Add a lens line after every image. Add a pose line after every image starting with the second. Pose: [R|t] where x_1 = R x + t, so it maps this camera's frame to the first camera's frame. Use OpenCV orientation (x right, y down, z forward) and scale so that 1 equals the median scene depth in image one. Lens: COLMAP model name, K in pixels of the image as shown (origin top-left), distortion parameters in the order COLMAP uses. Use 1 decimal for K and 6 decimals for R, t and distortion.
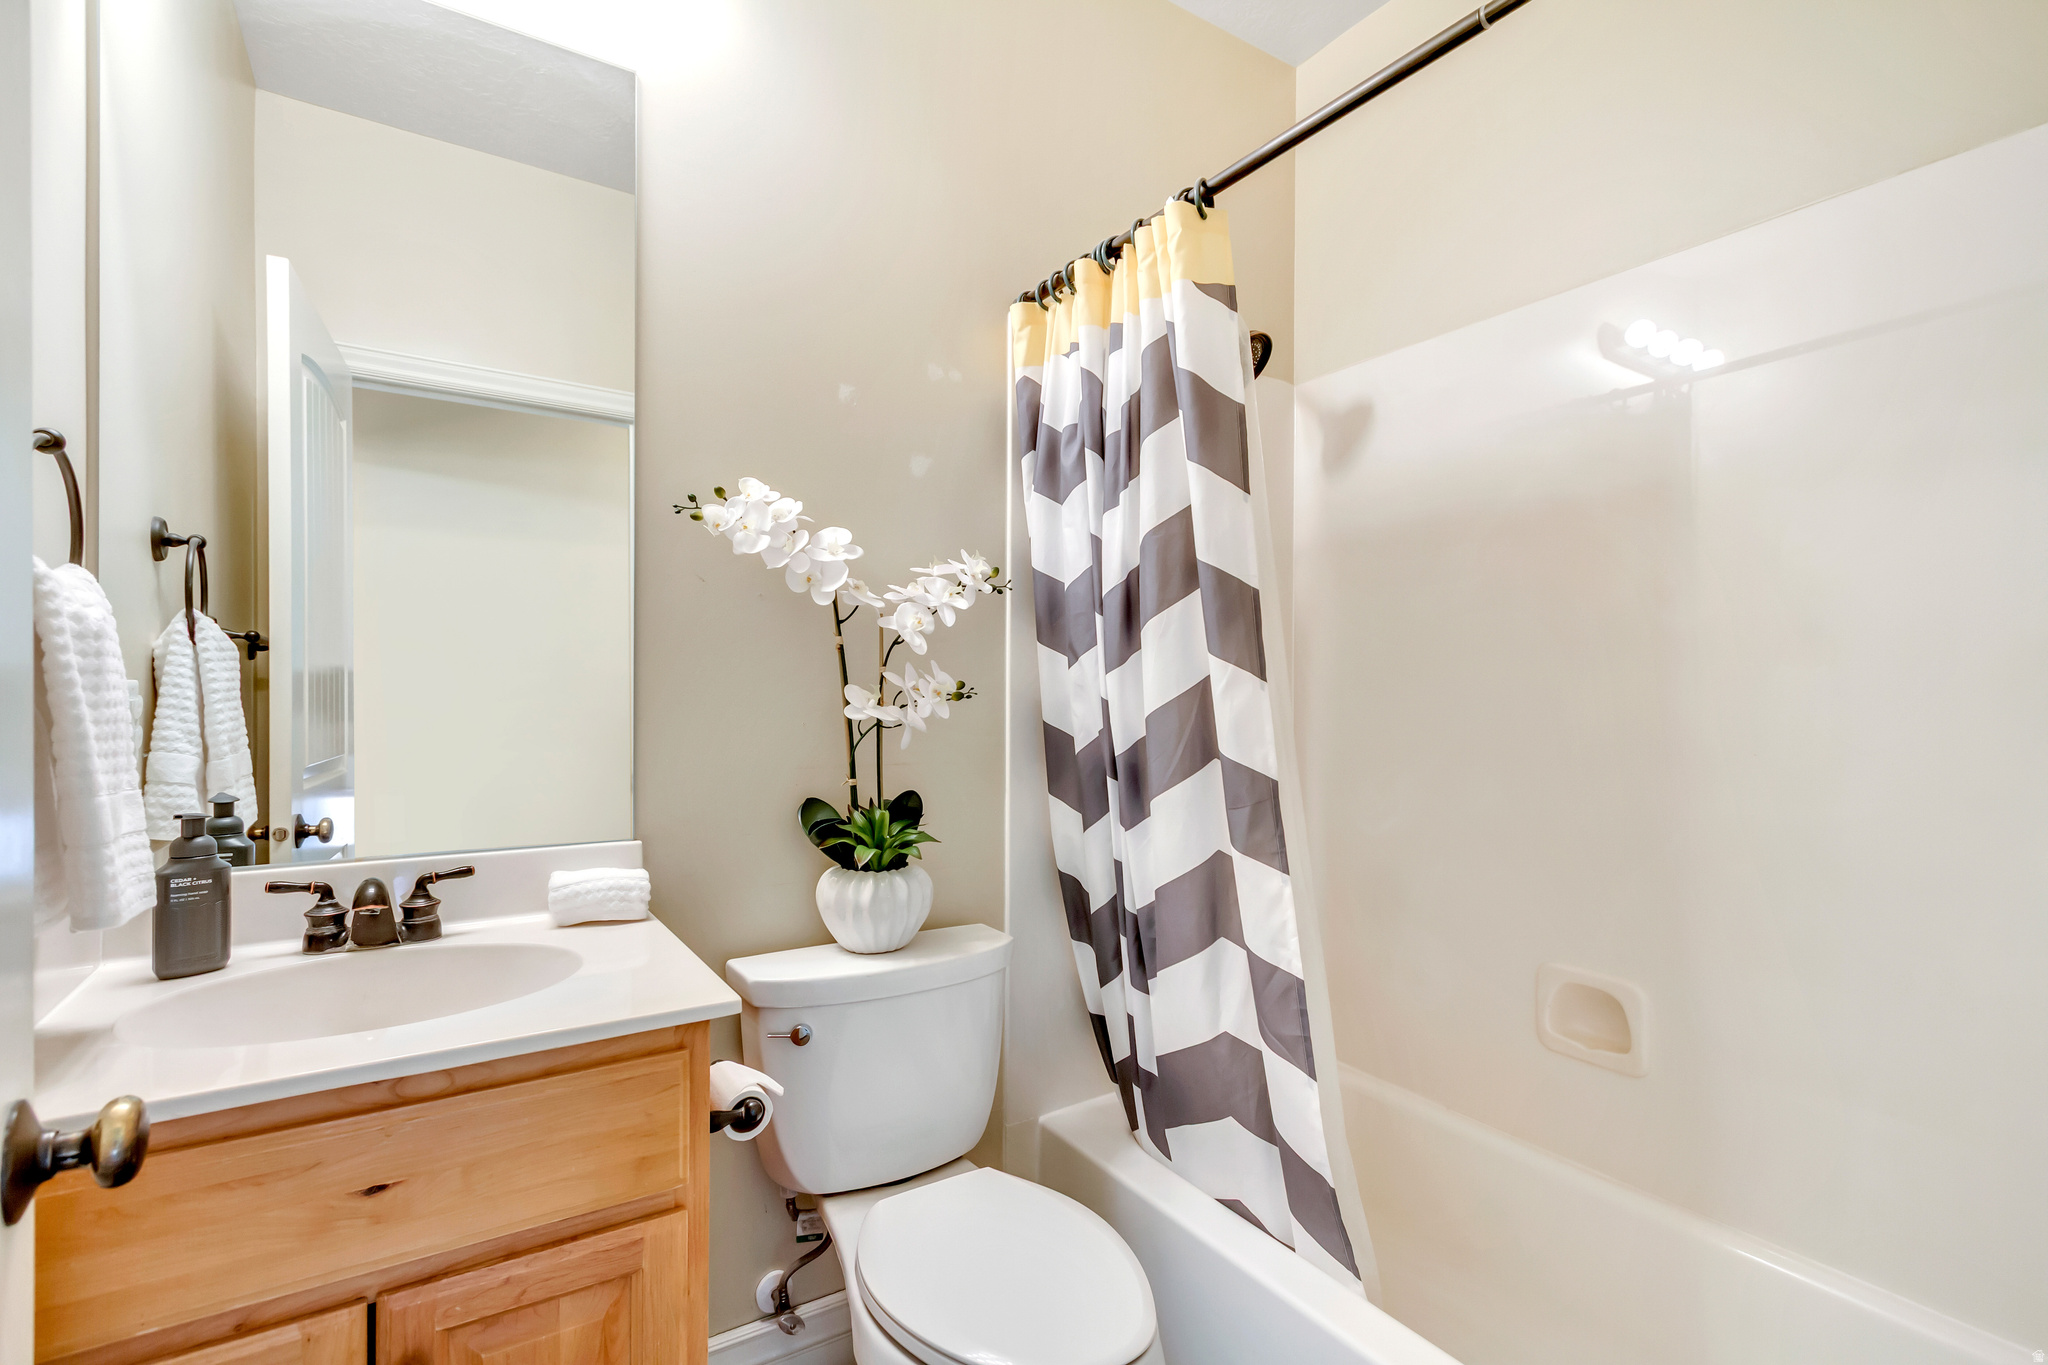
lens RADIAL K [[941.2, 0, 1016.3], [0, 941.2, 686.0], [0, 0, 1]] dist [0.003726, -0.003251]
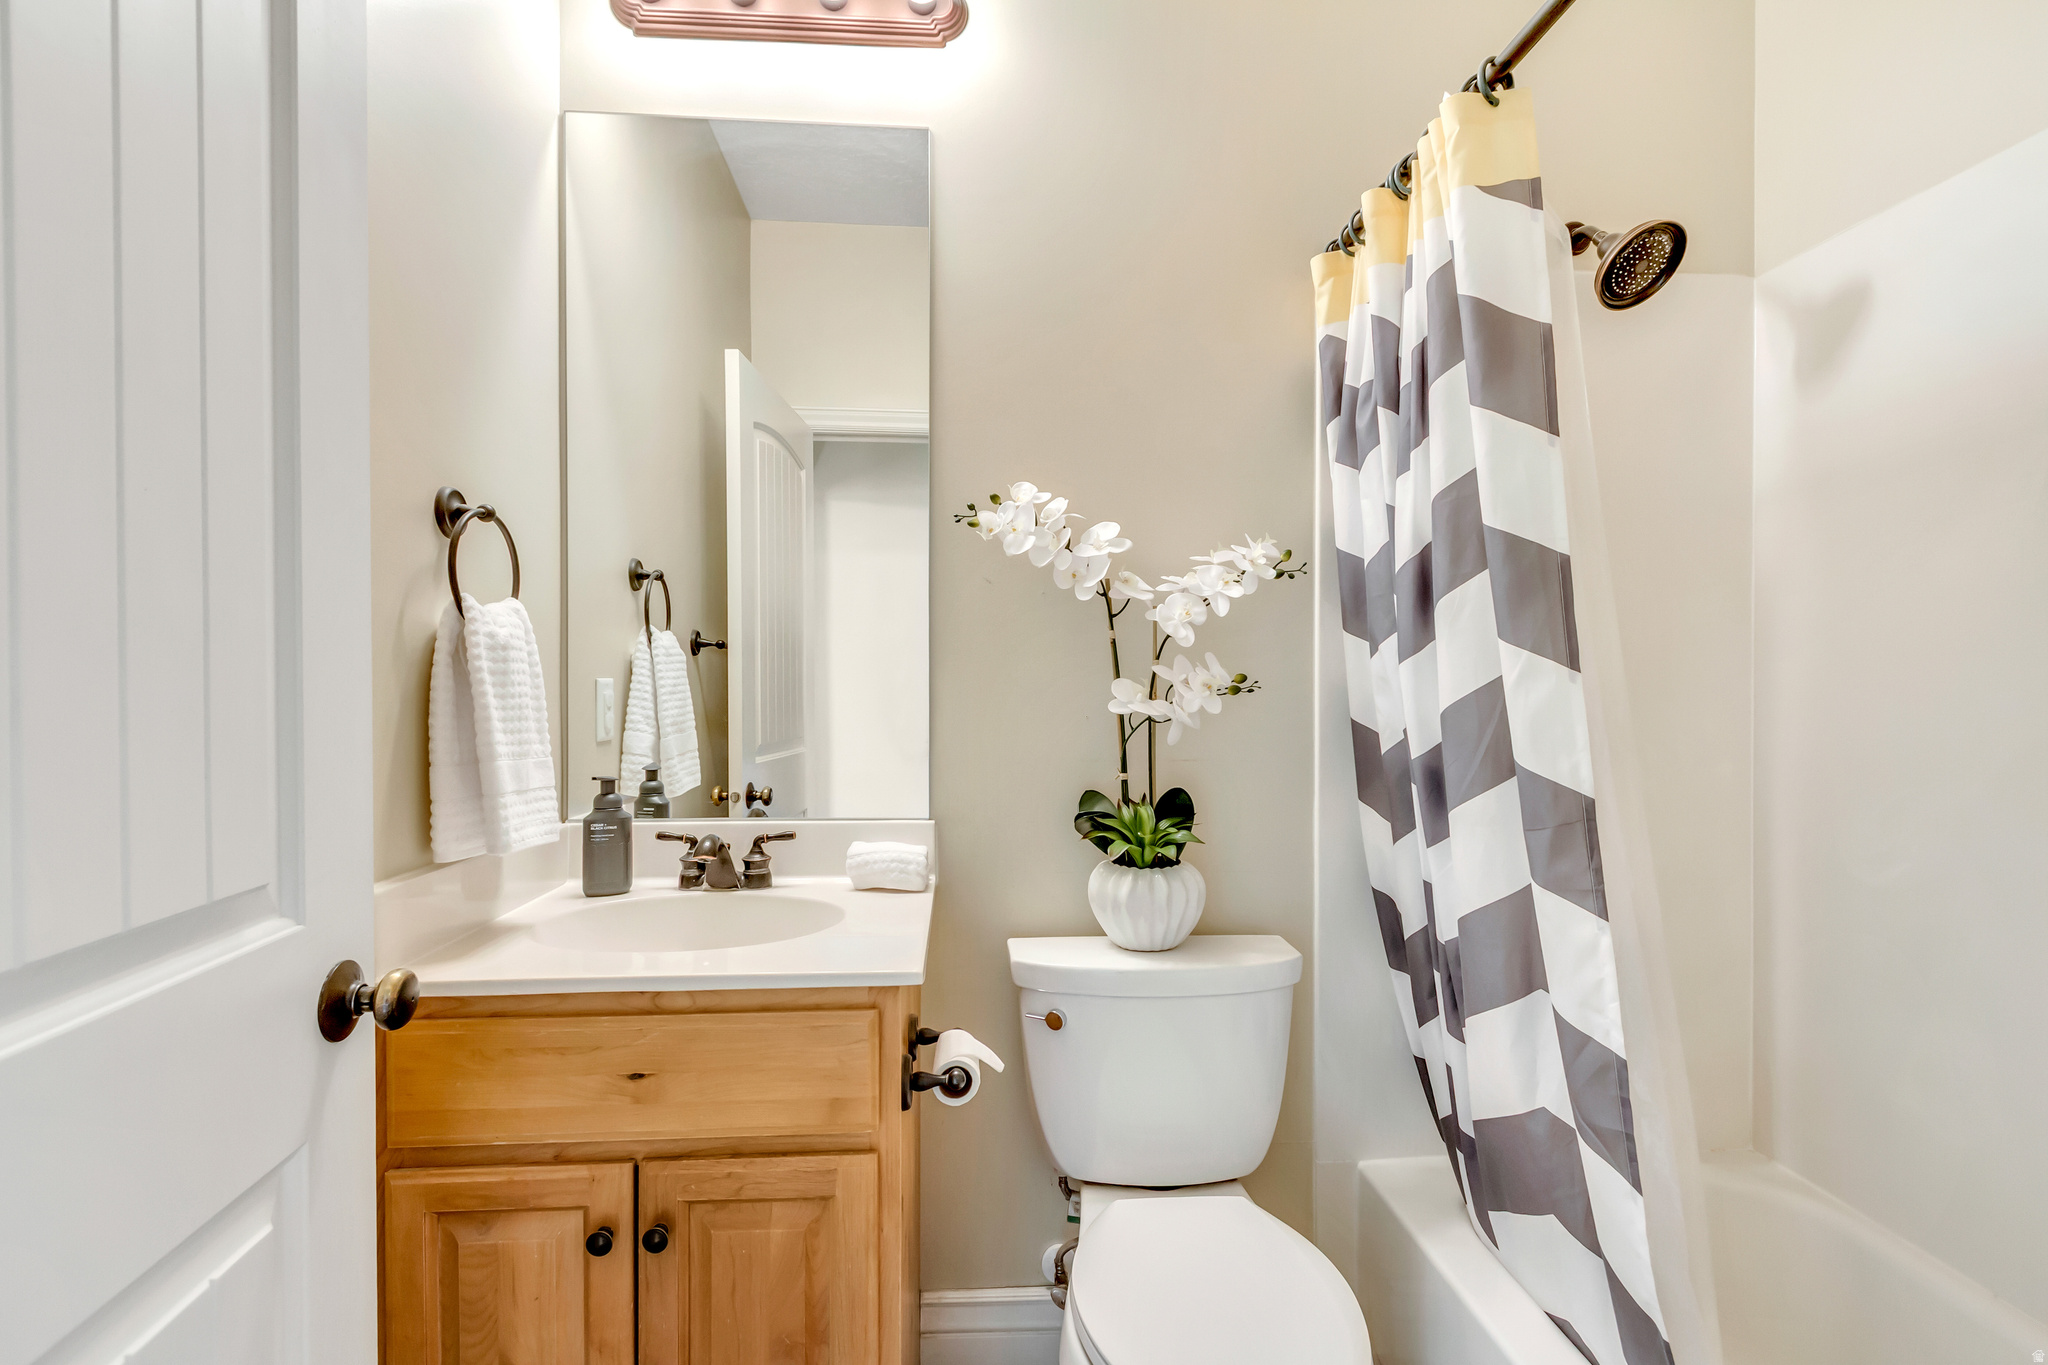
lens RADIAL K [[941.2, 0, 1017.0], [0, 941.2, 684.2], [0, 0, 1]] dist [0.003726, -0.003251]
pose [[0.872345, -0.002567, -0.488884, 0.237737], [0.004893, 0.999982, 0.003480, 0.000446], [0.488867, -0.005428, 0.872342, 0.083968]]
